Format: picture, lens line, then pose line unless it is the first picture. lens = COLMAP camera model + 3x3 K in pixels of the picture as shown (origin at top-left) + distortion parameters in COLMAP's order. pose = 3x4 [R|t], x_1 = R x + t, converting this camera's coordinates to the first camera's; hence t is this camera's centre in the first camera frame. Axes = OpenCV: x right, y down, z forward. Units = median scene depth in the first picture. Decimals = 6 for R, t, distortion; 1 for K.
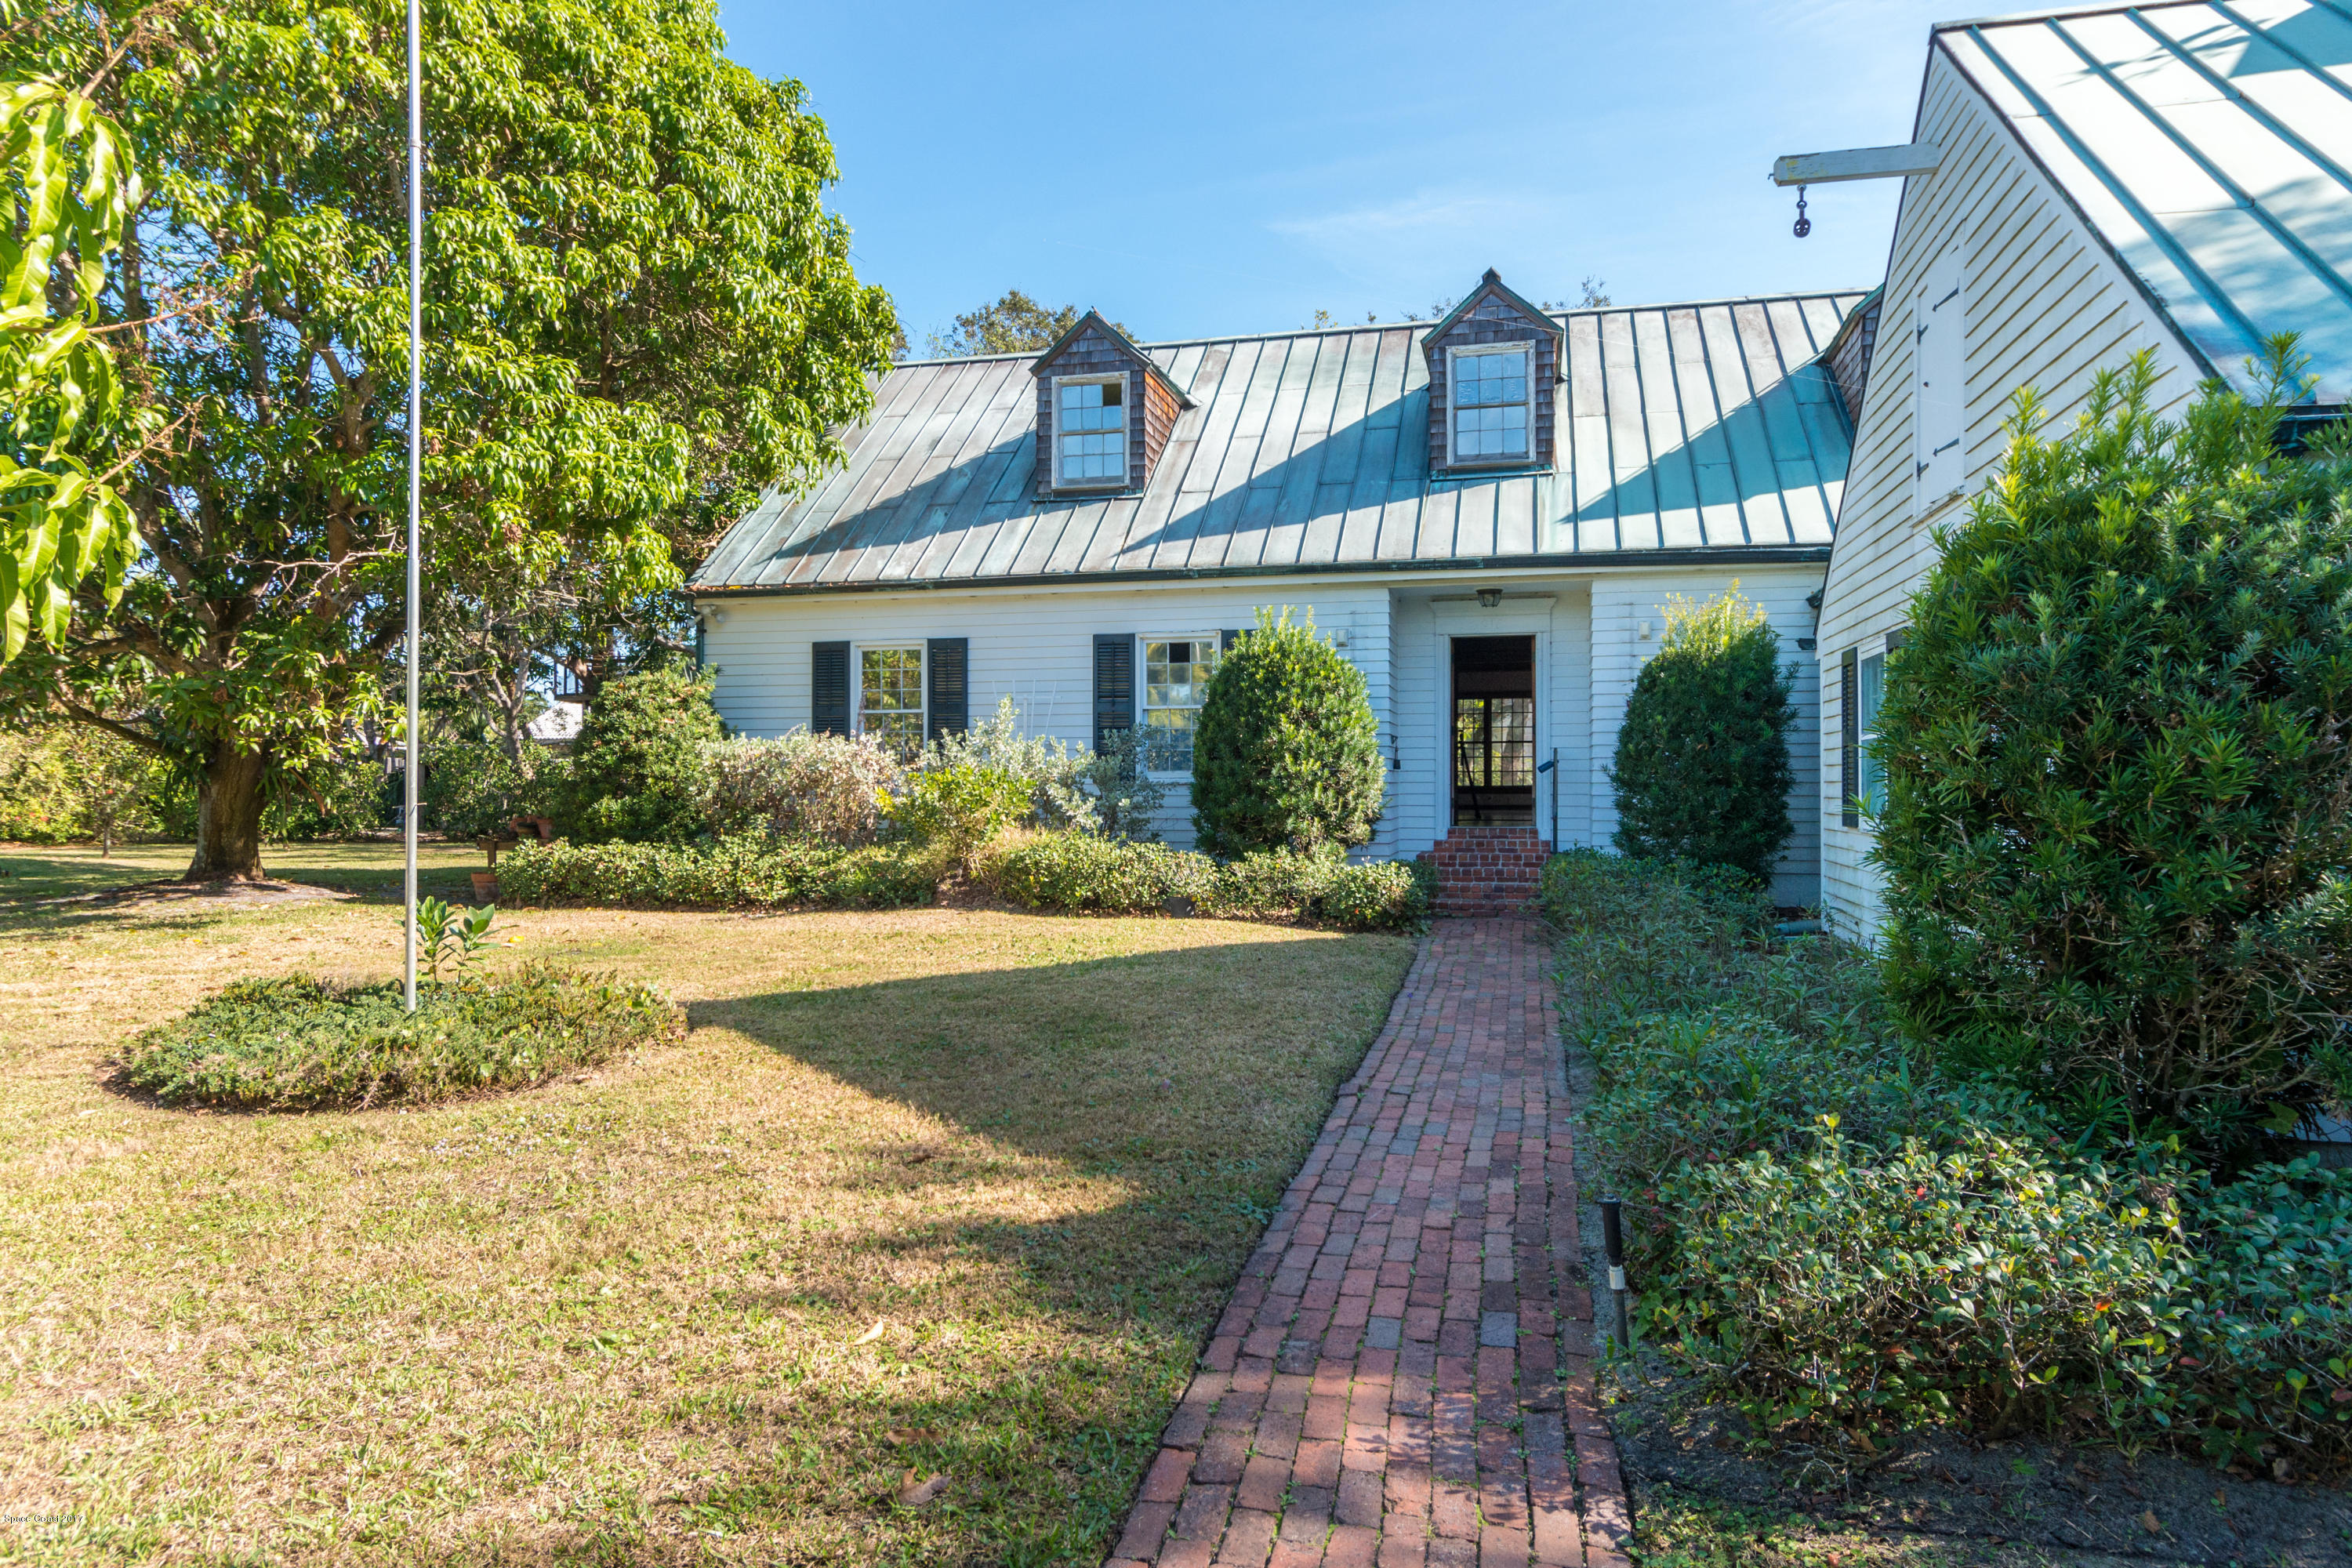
lens RADIAL K [[1439.2, 0, 1182.1], [0, 1439.2, 779.3], [0, 0, 1]] dist [-0.003917, -0.000379]
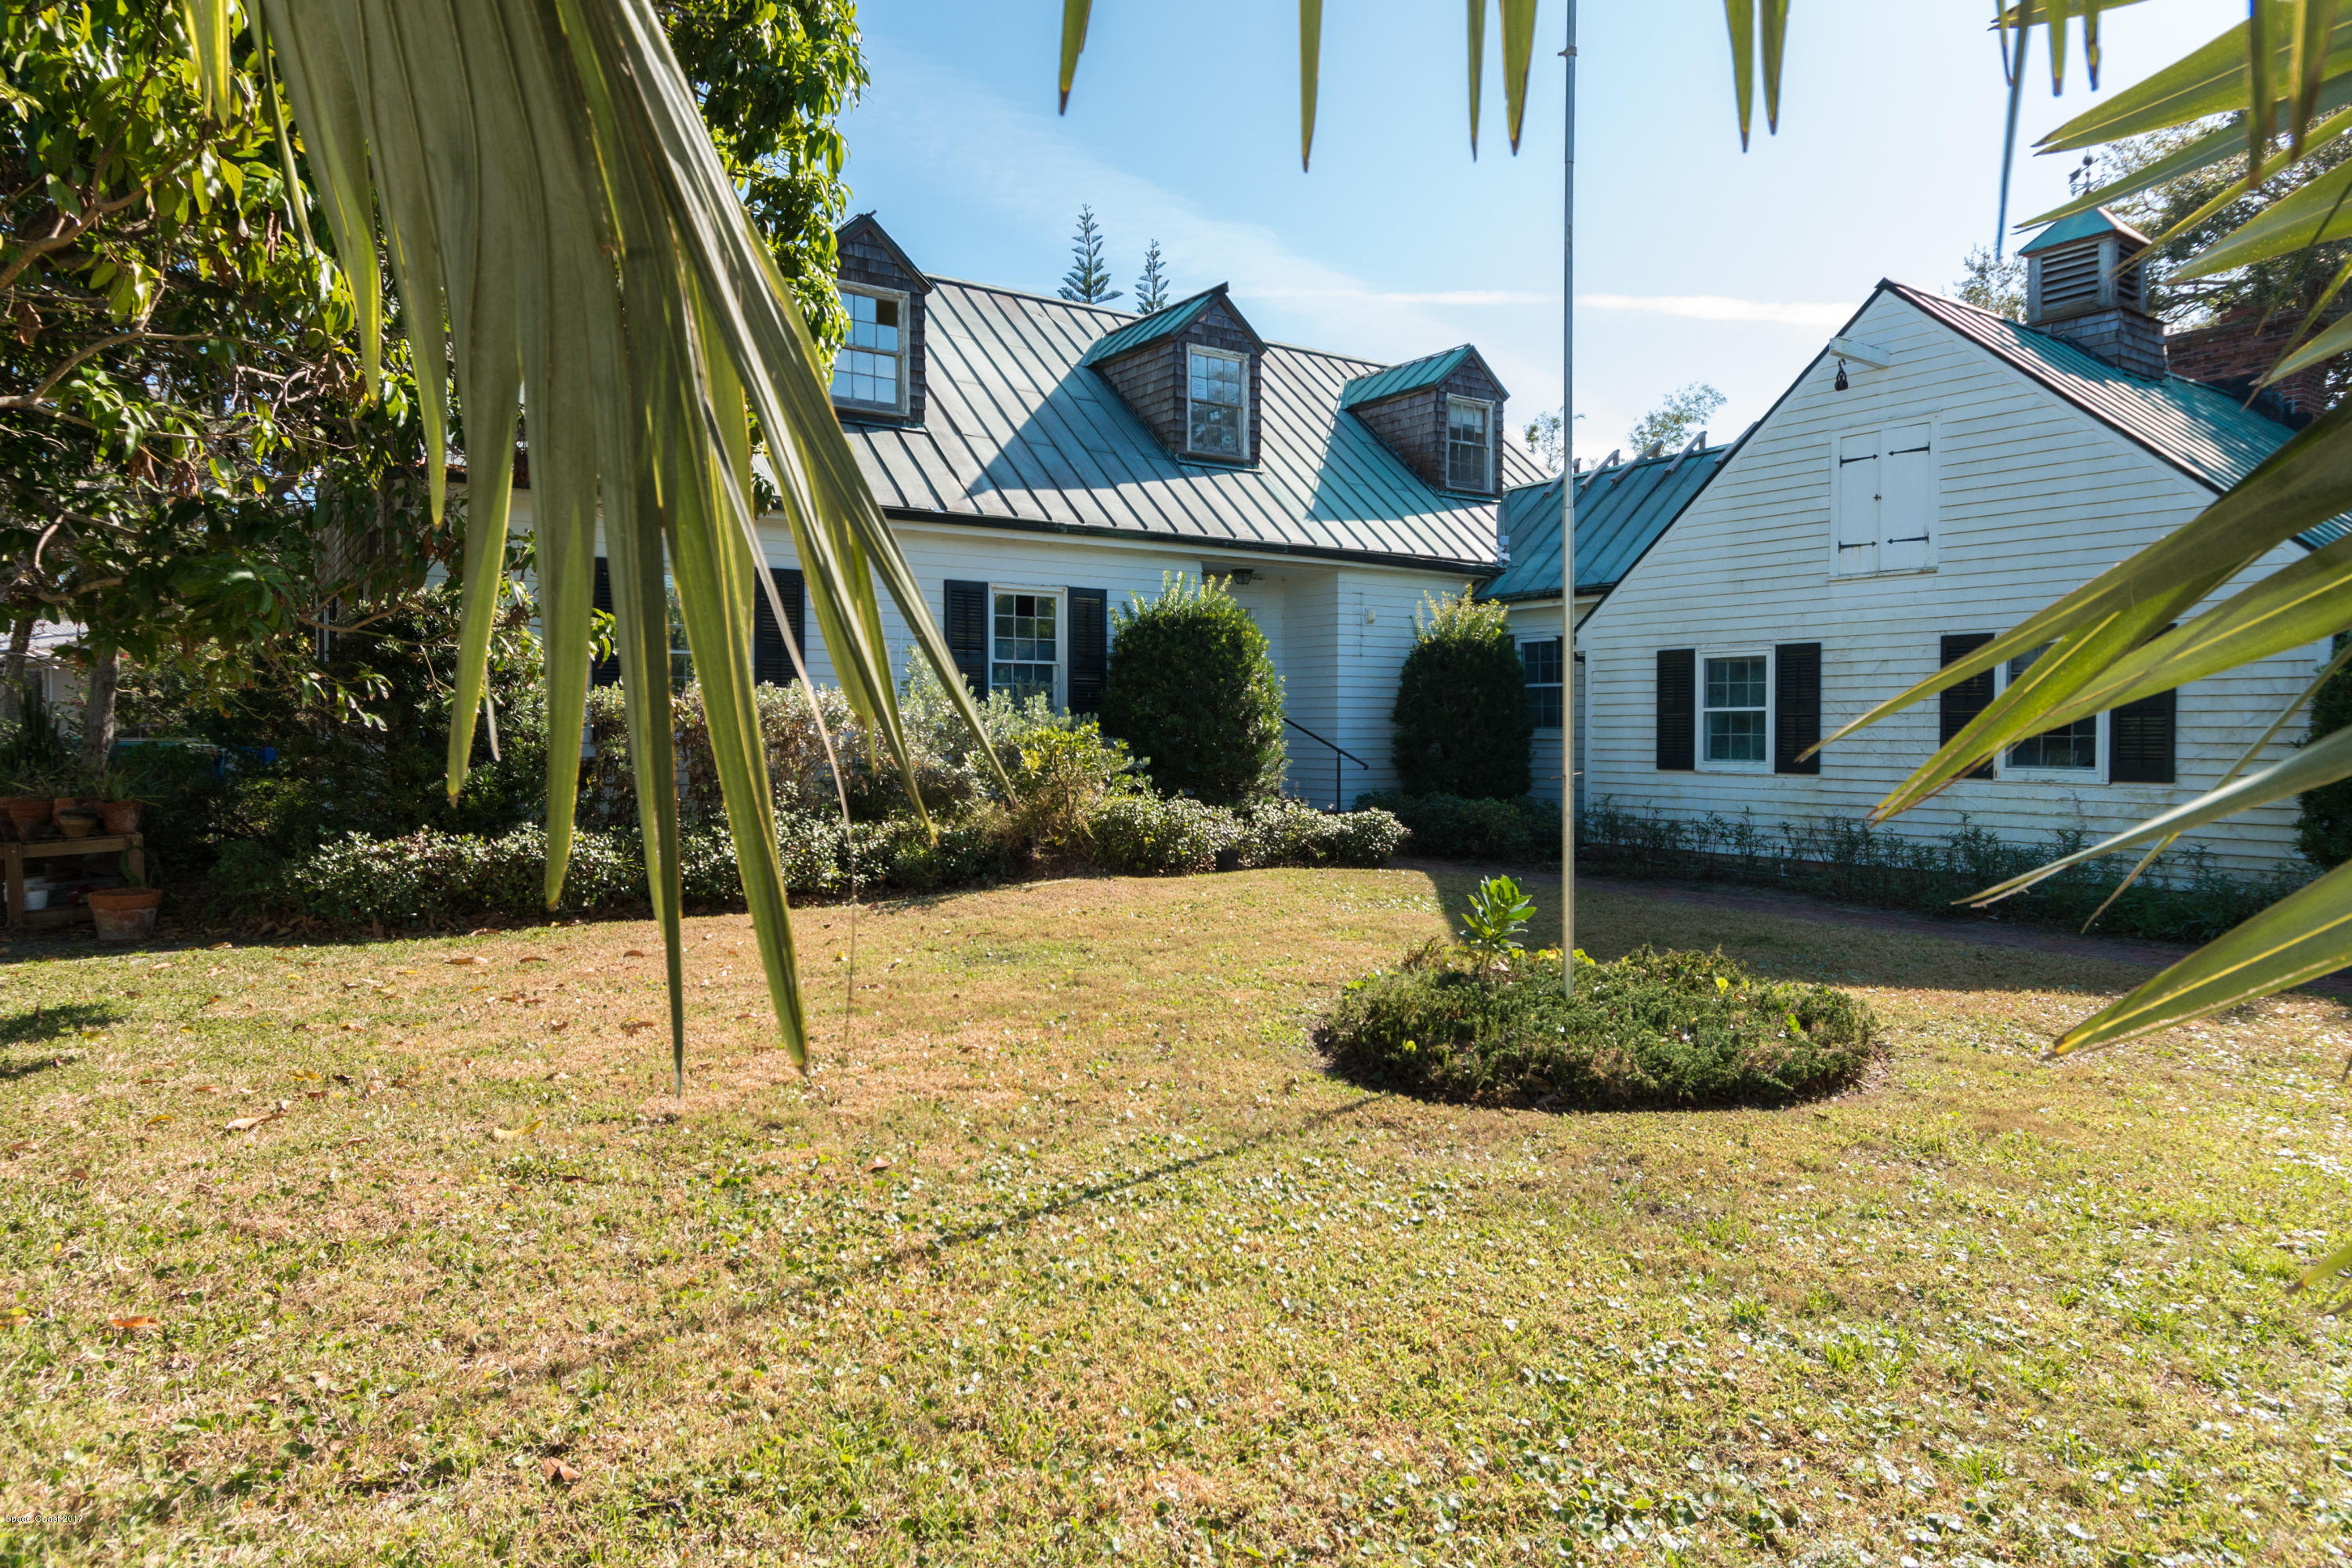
lens RADIAL K [[1439.2, 0, 1175.9], [0, 1439.2, 778.6], [0, 0, 1]] dist [-0.003917, -0.000379]
pose [[0.674872, -0.018111, 0.737712, -0.670607], [-0.013285, 0.999239, 0.036685, -0.007760], [-0.737815, -0.034559, 0.674118, 0.262204]]
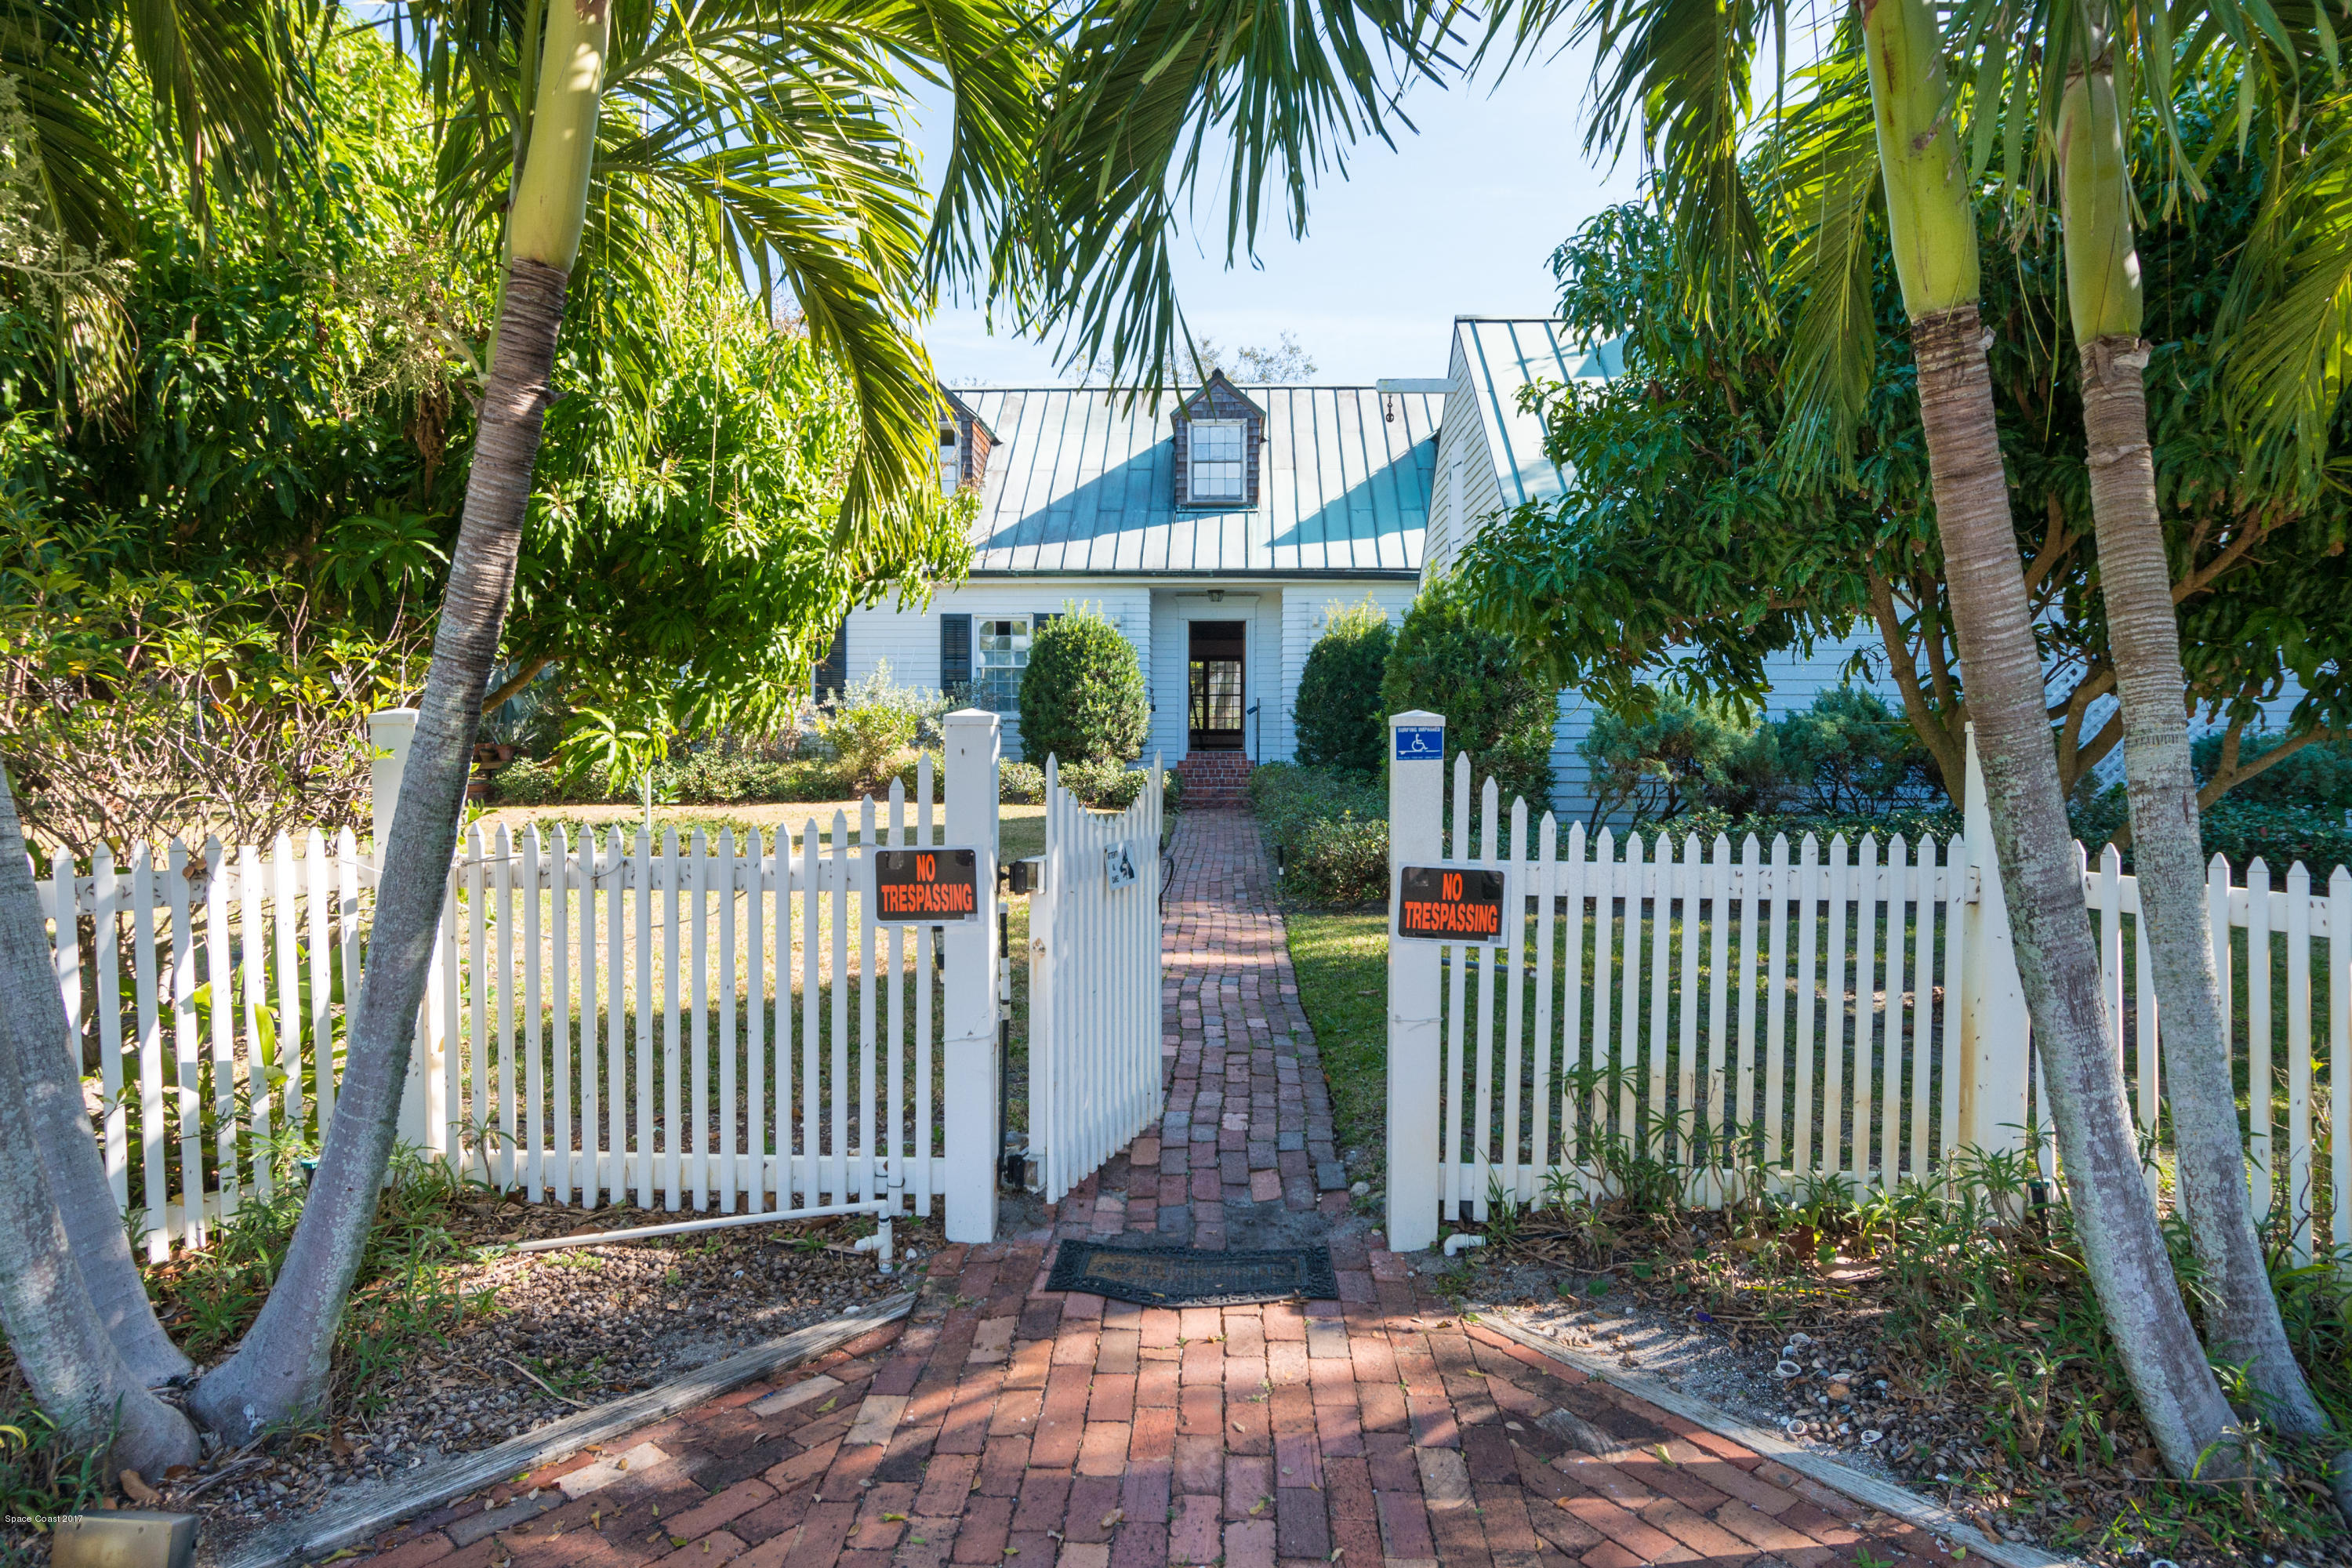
lens RADIAL K [[1439.2, 0, 1179.5], [0, 1439.2, 775.9], [0, 0, 1]] dist [-0.003917, -0.000379]
pose [[0.979904, -0.000928, 0.199467, -0.117523], [-0.005082, 0.999548, 0.029619, 0.015348], [-0.199404, -0.030038, 0.979457, -0.443539]]
